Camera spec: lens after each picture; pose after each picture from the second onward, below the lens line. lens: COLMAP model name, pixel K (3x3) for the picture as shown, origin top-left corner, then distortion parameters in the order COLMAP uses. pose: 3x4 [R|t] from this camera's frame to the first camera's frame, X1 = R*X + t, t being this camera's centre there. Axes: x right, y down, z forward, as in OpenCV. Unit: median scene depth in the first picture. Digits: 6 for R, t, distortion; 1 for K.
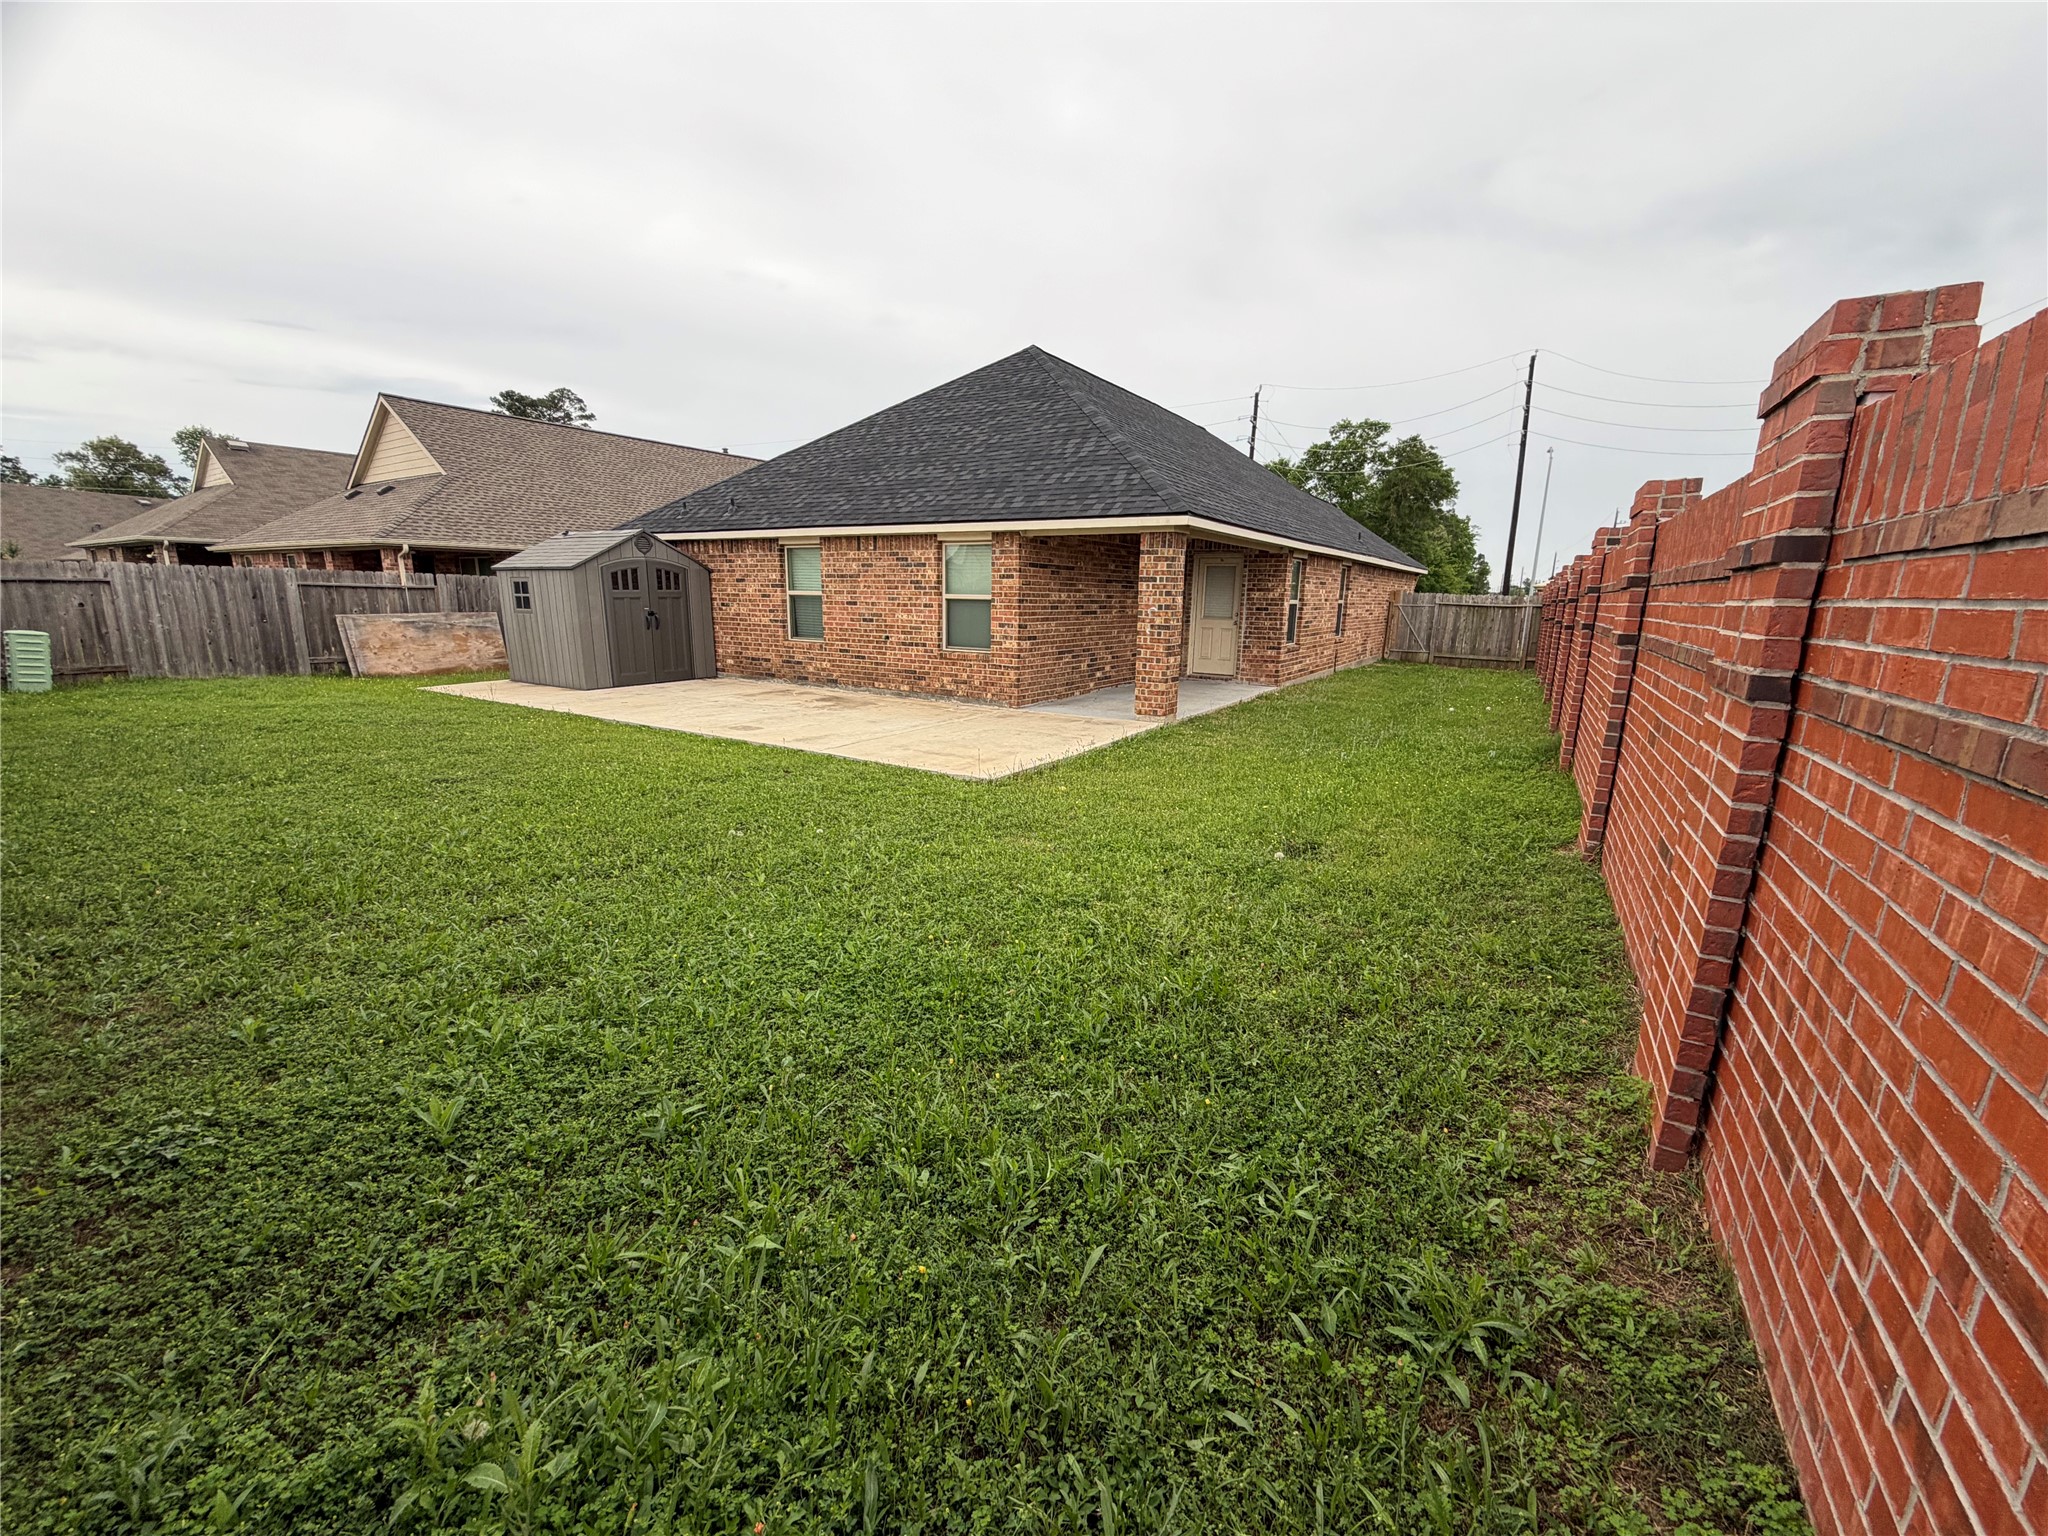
lens RADIAL K [[818.5, 0, 1024.0], [0, 818.5, 768.0], [0, 0, 1]] dist [-0.001854, -0.000536]
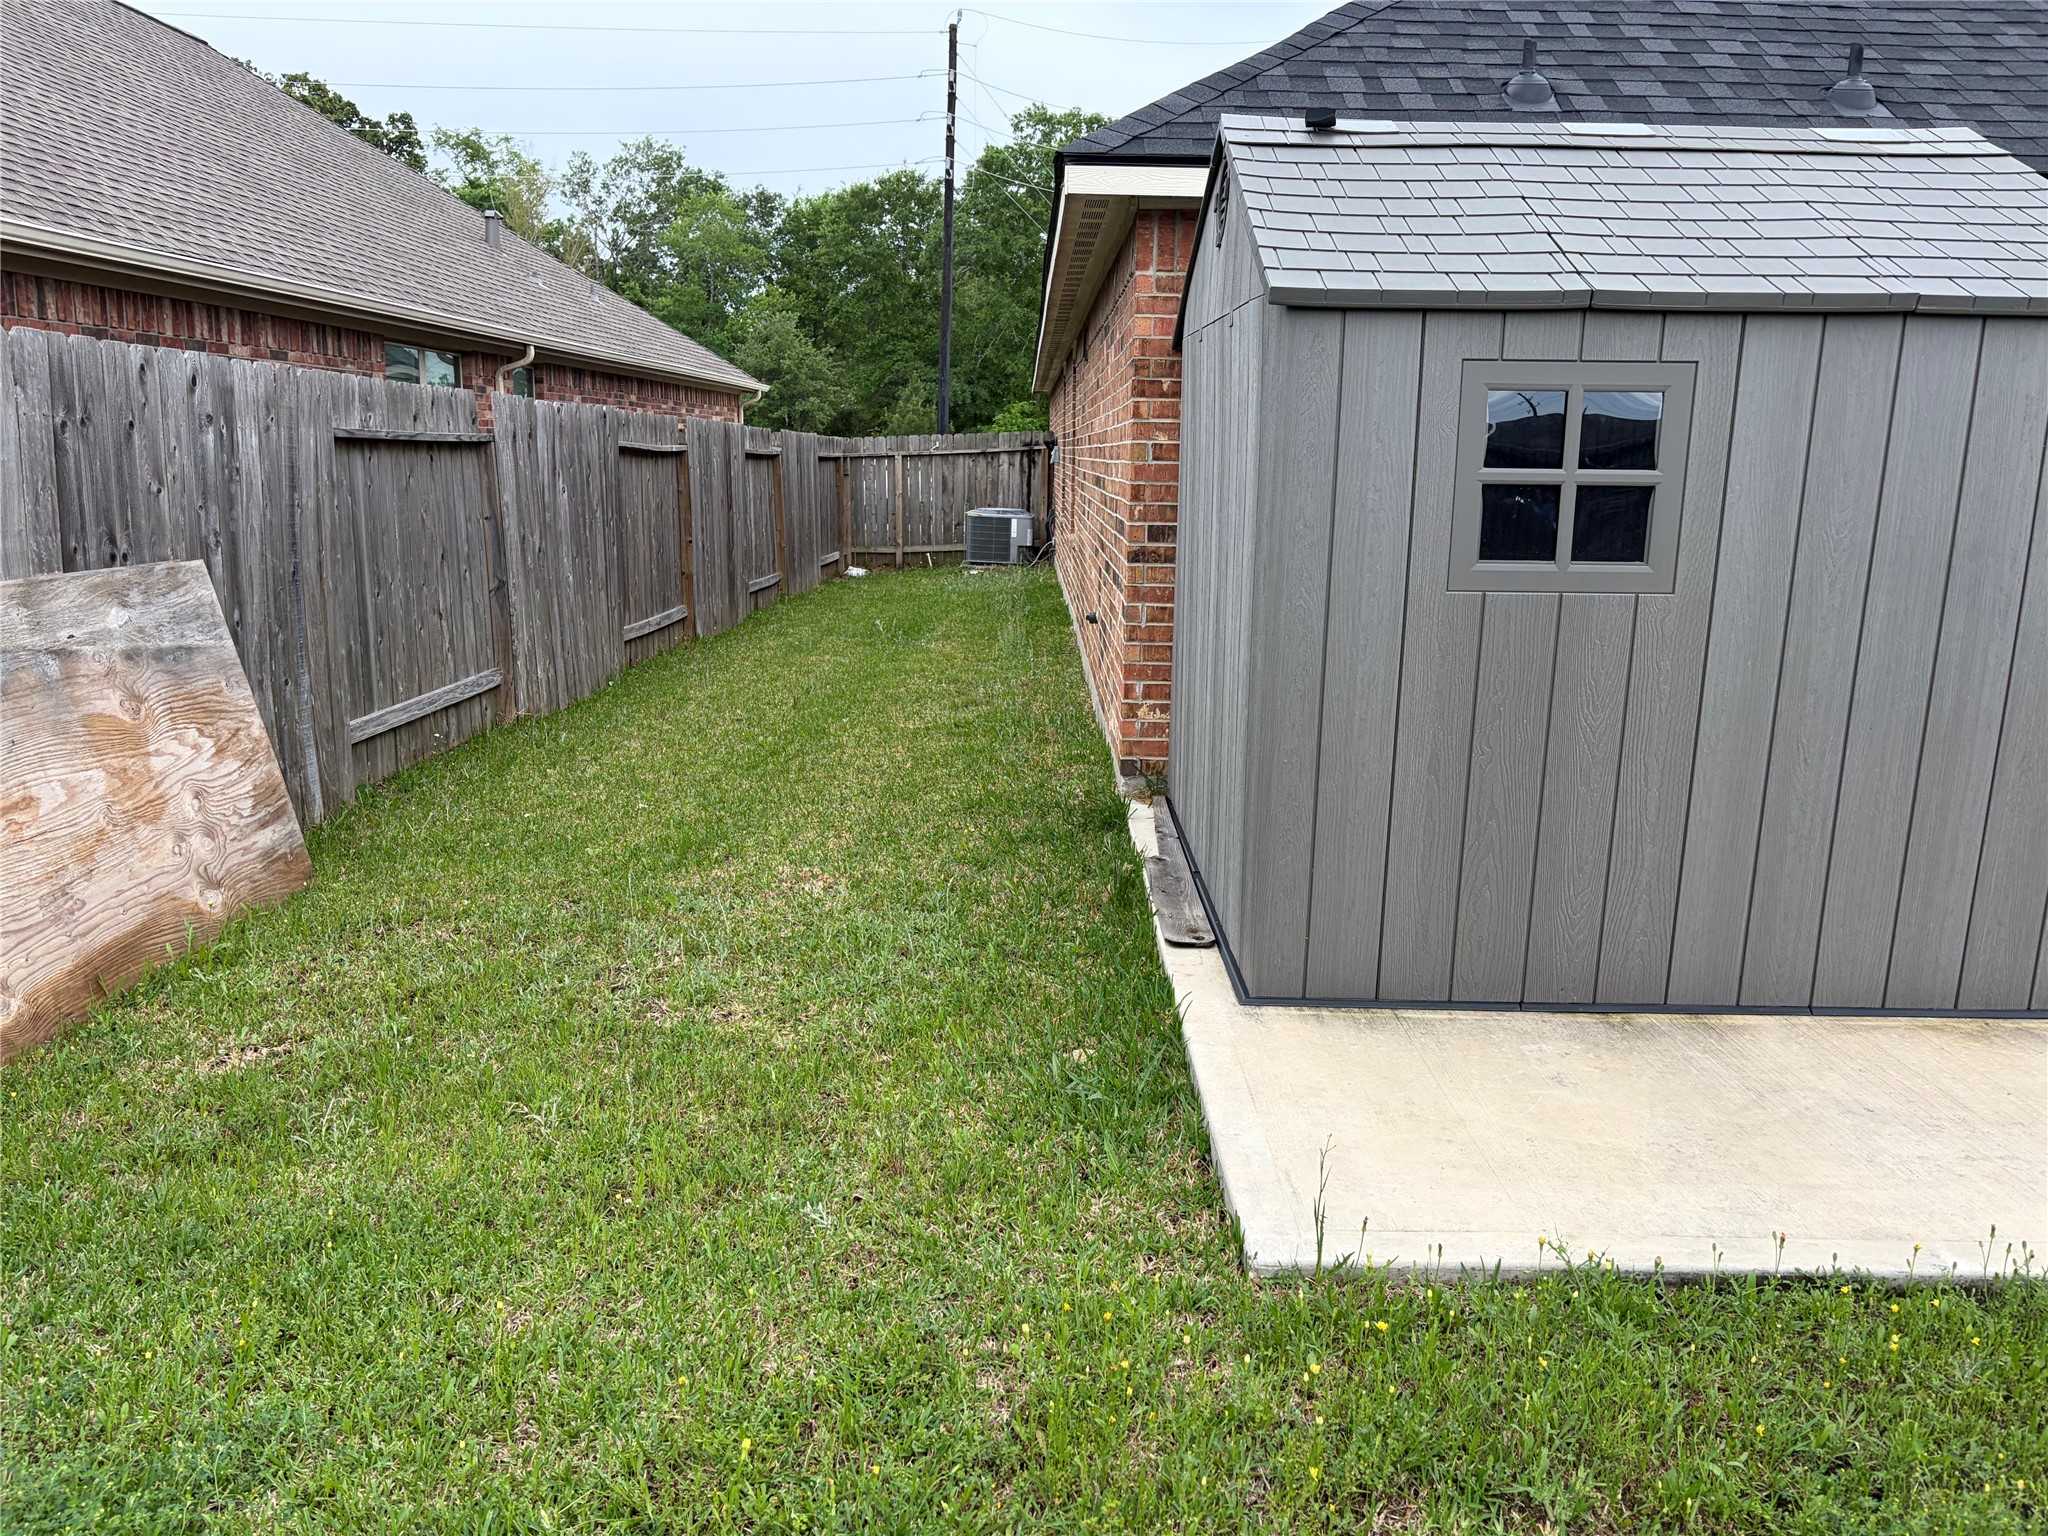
lens RADIAL K [[1535.9, 0, 1023.4], [0, 1535.9, 786.8], [0, 0, 1]] dist [0.026278, -0.001493]
pose [[0.836410, -0.115820, 0.535727, -0.952201], [0.107444, 0.993102, 0.046952, -0.195134], [-0.537469, 0.018290, 0.843085, 0.890544]]
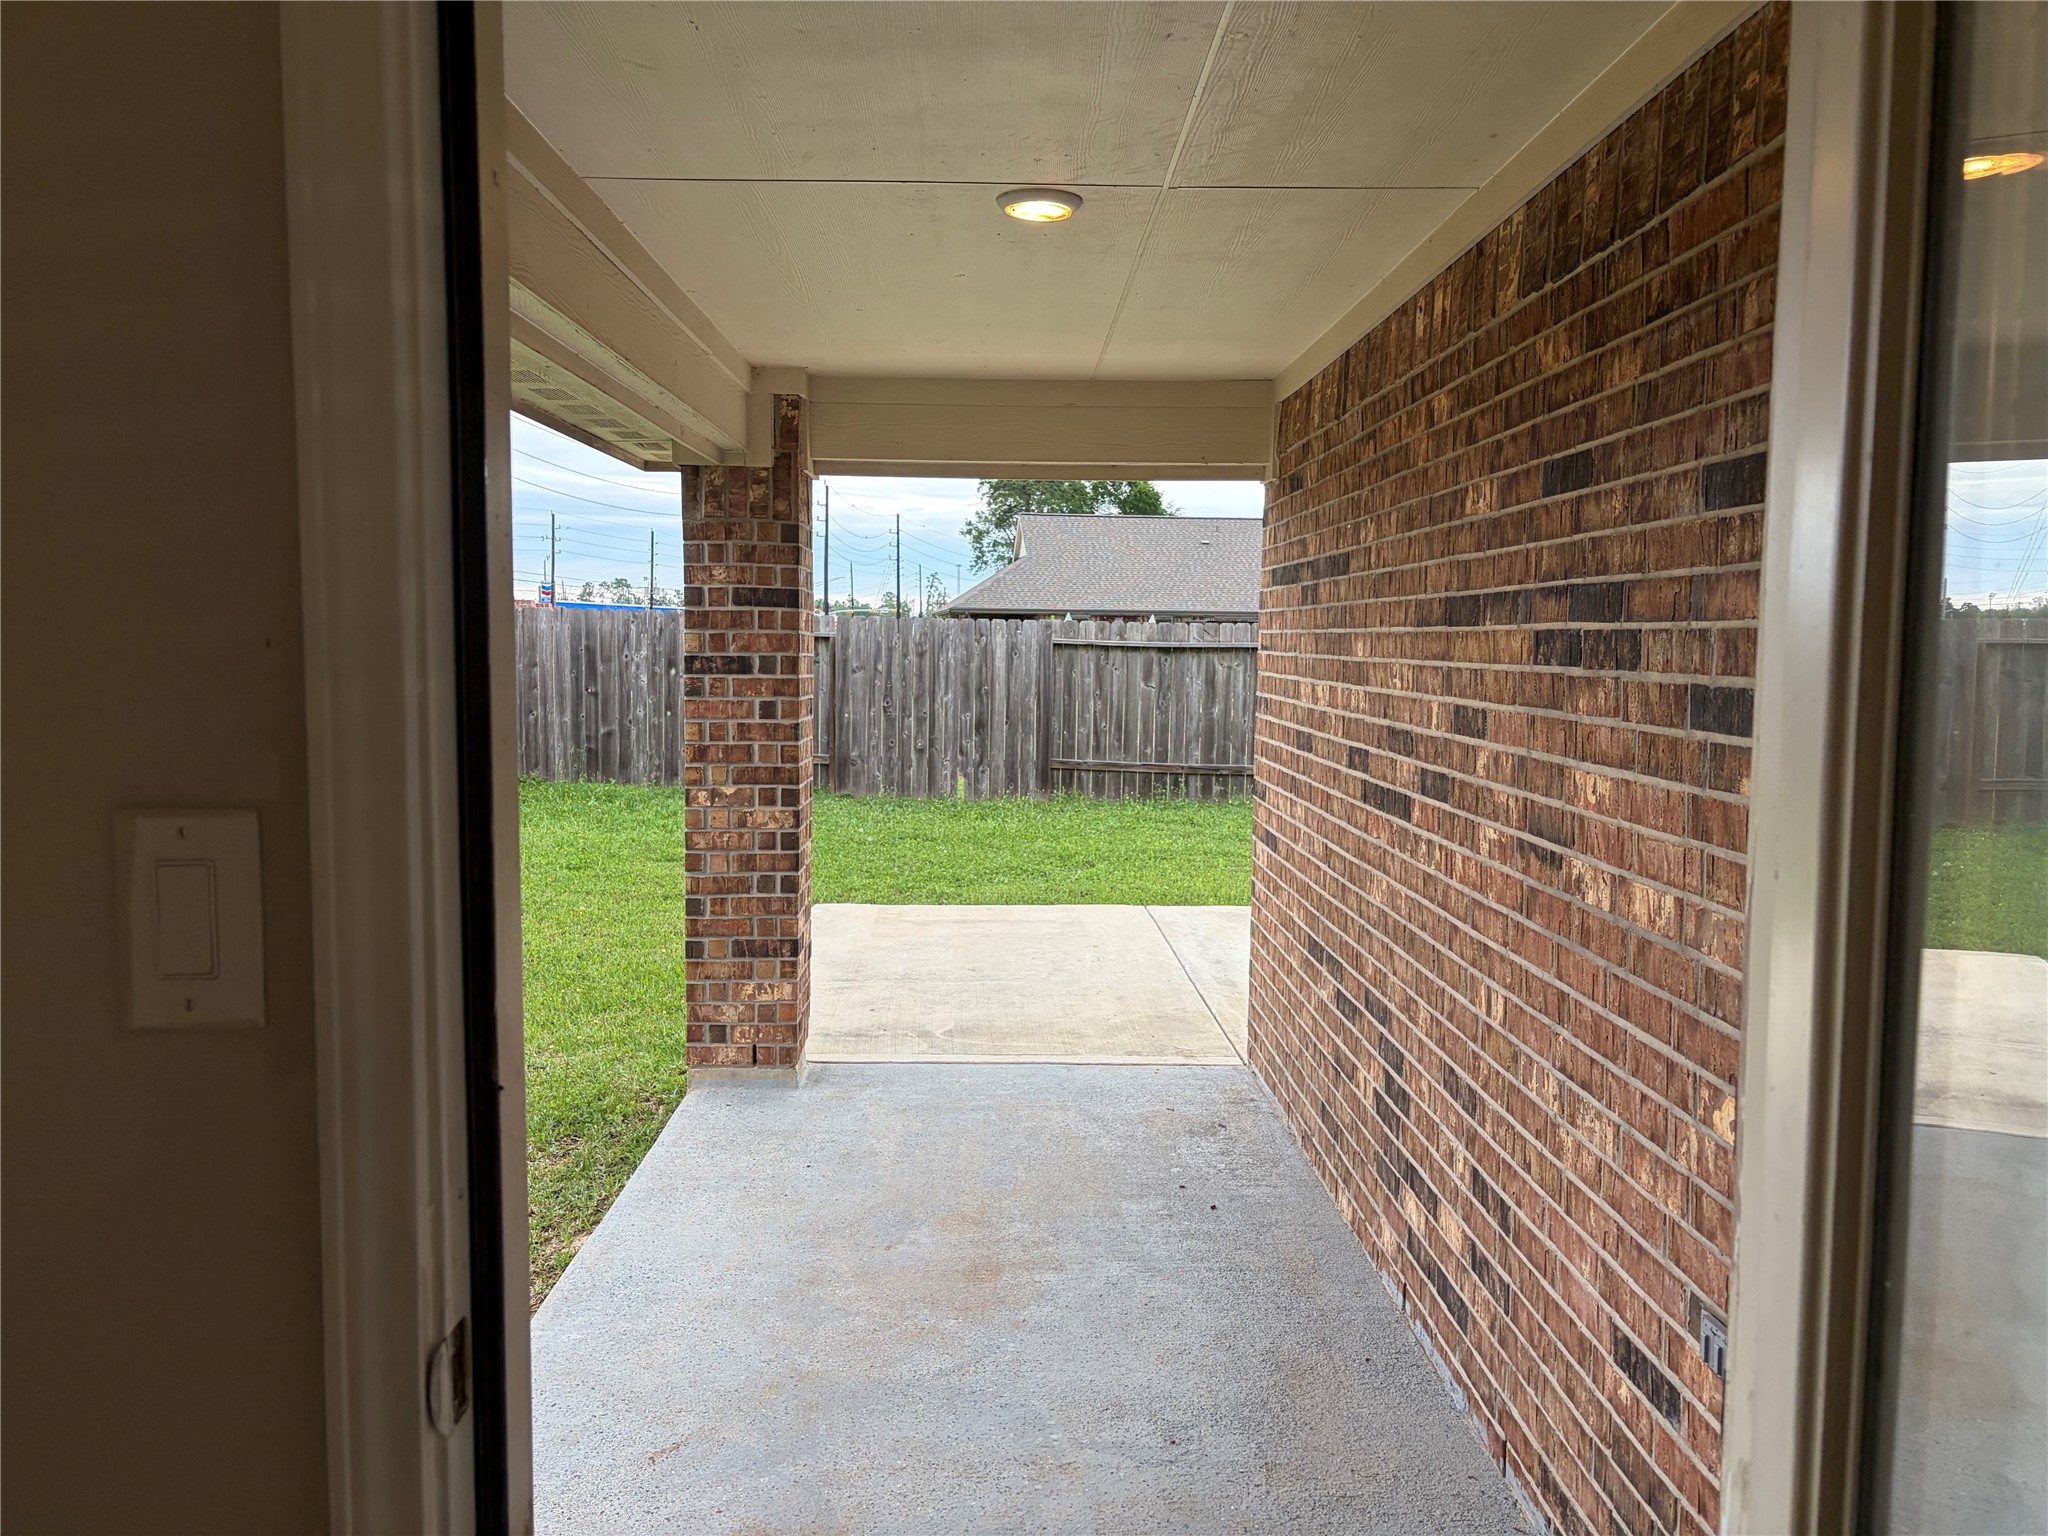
lens RADIAL K [[1547.7, 0, 1040.4], [0, 1547.7, 769.3], [0, 0, 1]] dist [0.037995, -0.054115]
pose [[-0.827368, 0.022061, -0.561226, 0.344286], [-0.139147, 0.960027, 0.242869, -0.282566], [0.544151, 0.279035, -0.791227, 1.299371]]
